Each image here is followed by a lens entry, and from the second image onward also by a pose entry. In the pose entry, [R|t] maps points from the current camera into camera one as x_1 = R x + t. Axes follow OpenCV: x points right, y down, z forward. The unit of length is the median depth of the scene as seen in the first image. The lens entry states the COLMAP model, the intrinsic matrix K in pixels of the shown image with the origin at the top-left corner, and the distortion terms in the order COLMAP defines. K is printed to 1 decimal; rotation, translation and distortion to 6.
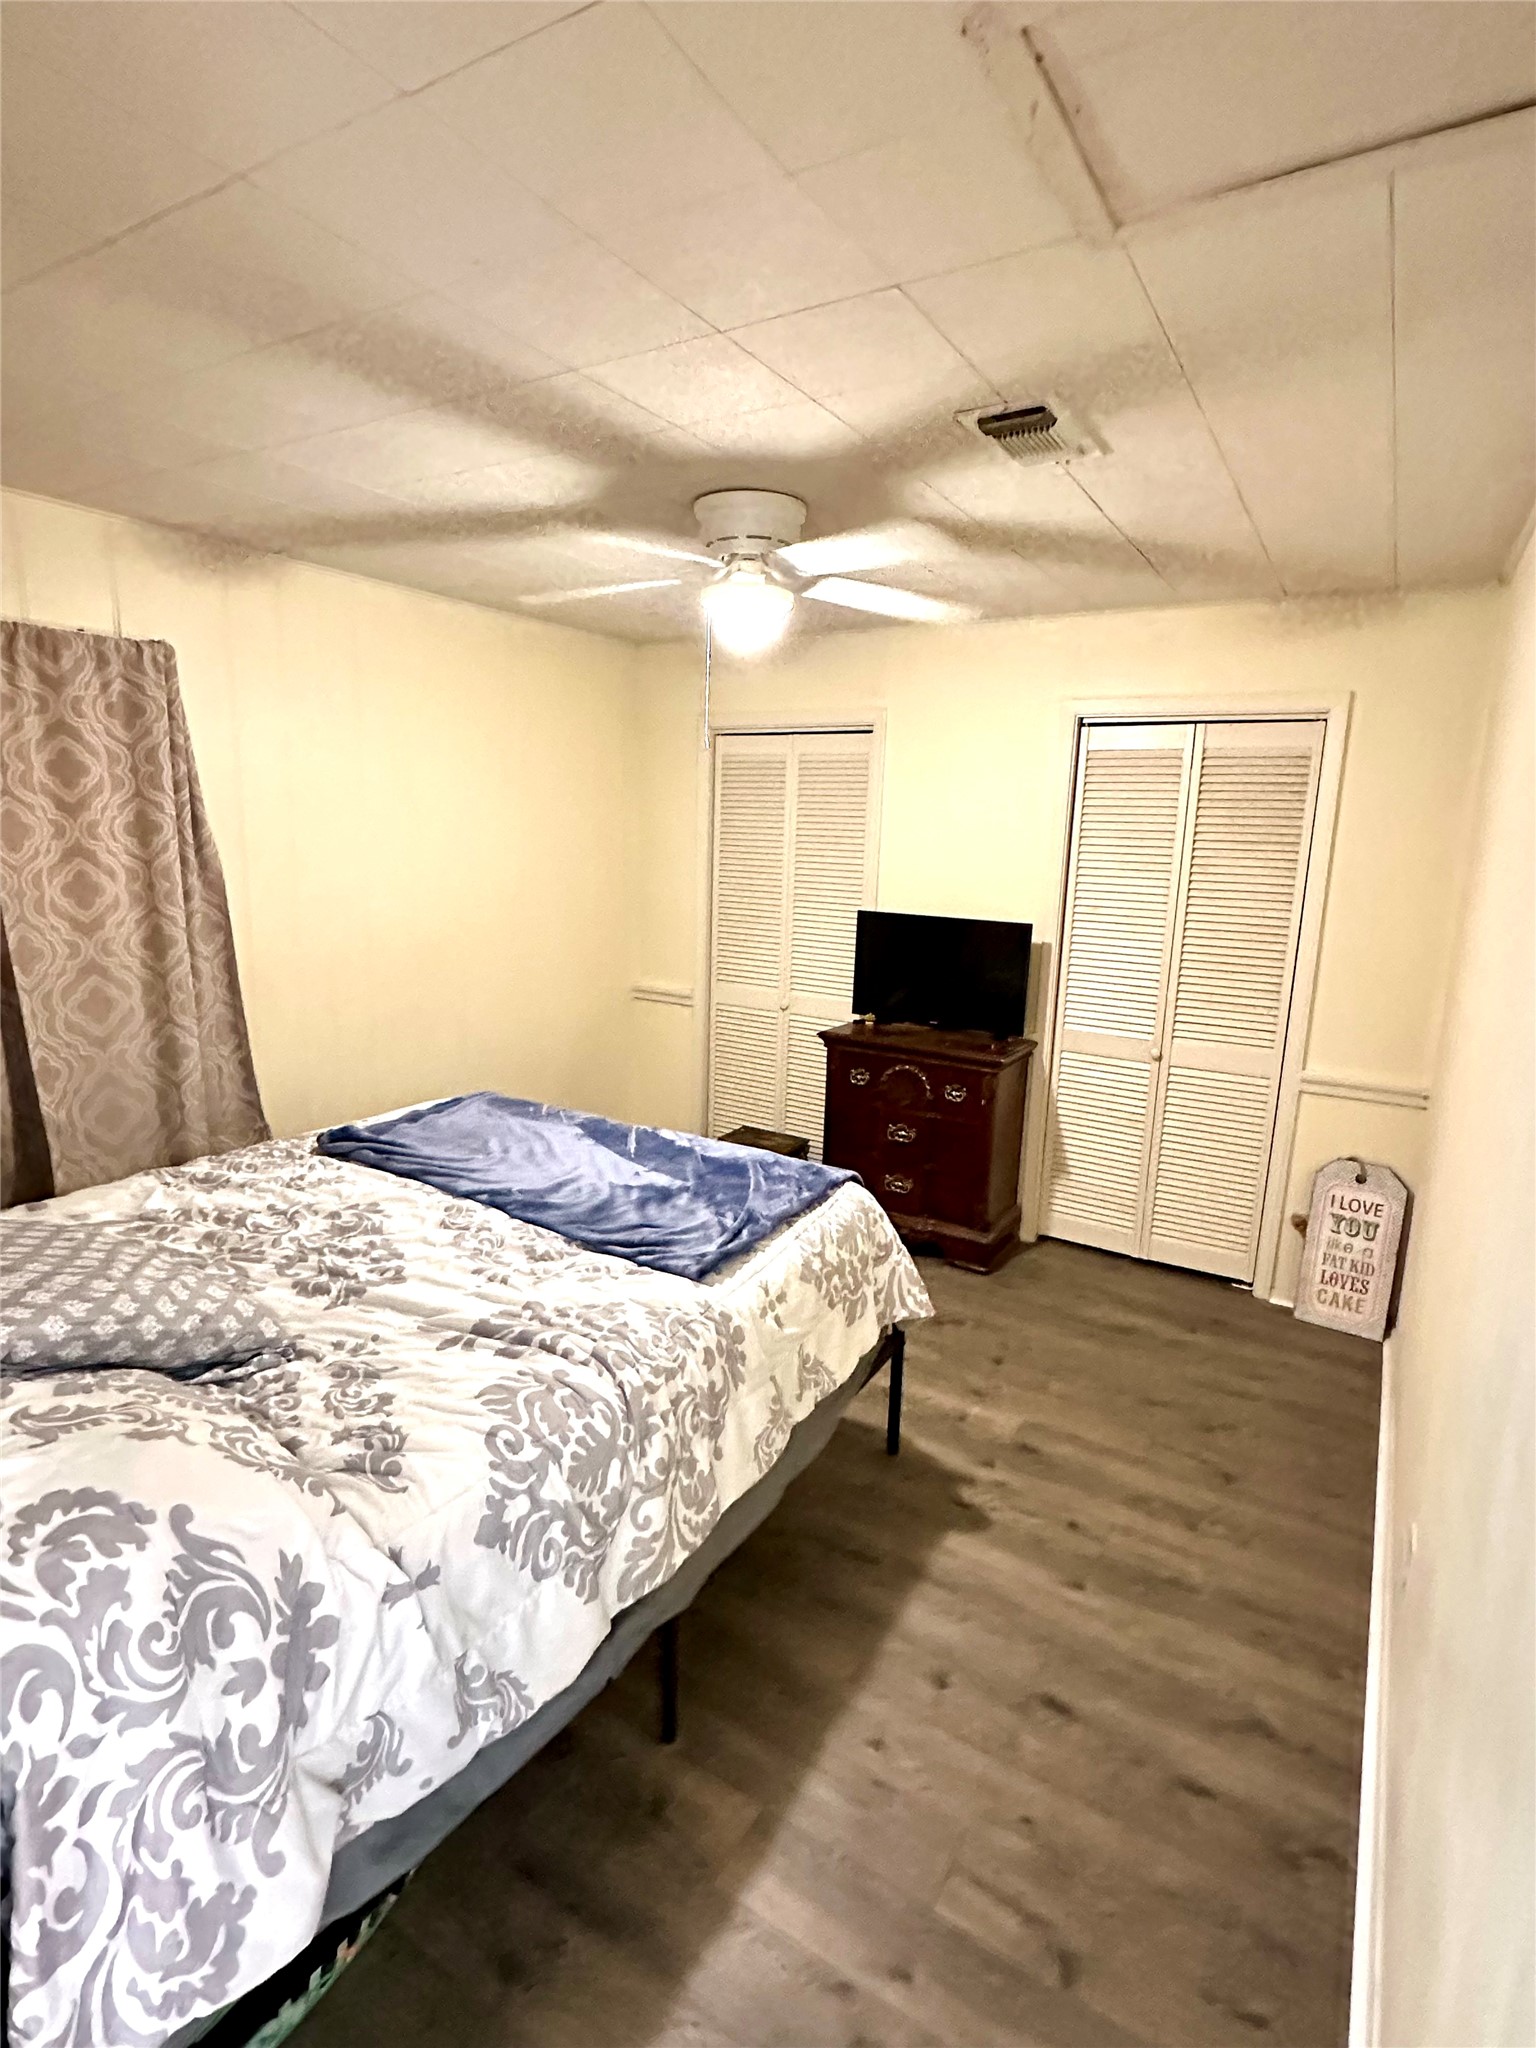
lens RADIAL K [[1021.1, 0, 768.0], [0, 1021.1, 1024.0], [0, 0, 1]] dist [0.001693, 0.000163]
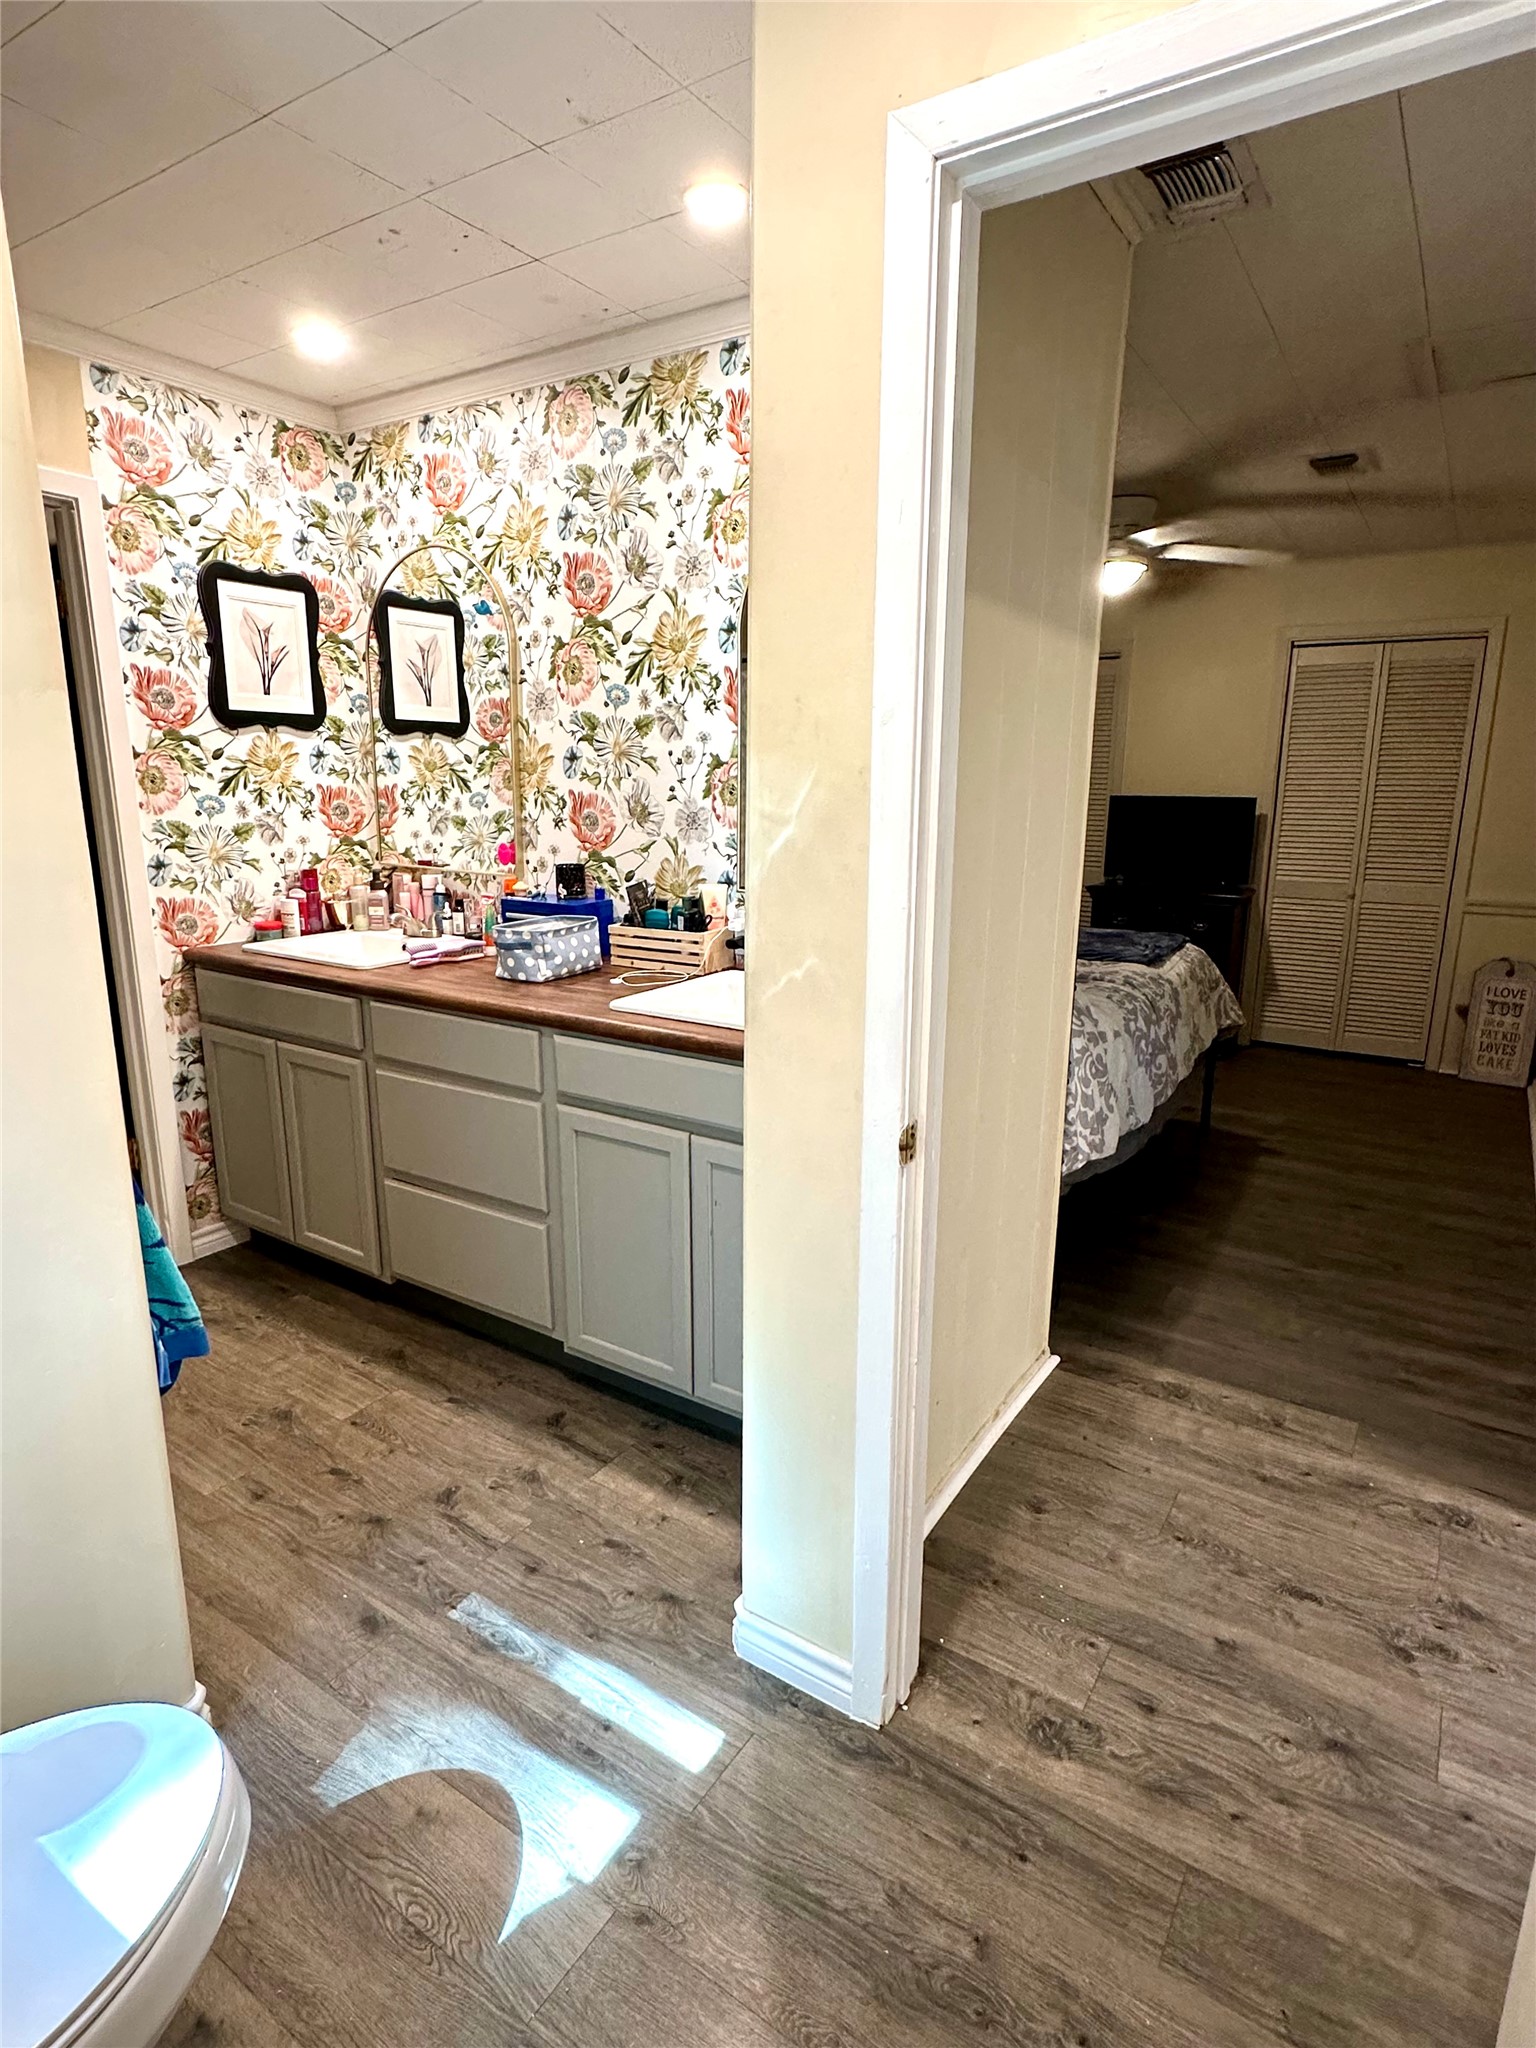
lens RADIAL K [[1085.8, 0, 768.0], [0, 1085.8, 1024.0], [0, 0, 1]] dist [-0.000907, 0.000074]
pose [[0.999321, -0.016688, -0.032859, -0.368829], [0.017600, 0.999463, 0.027653, 0.161318], [0.032380, -0.028212, 0.999077, -0.490785]]
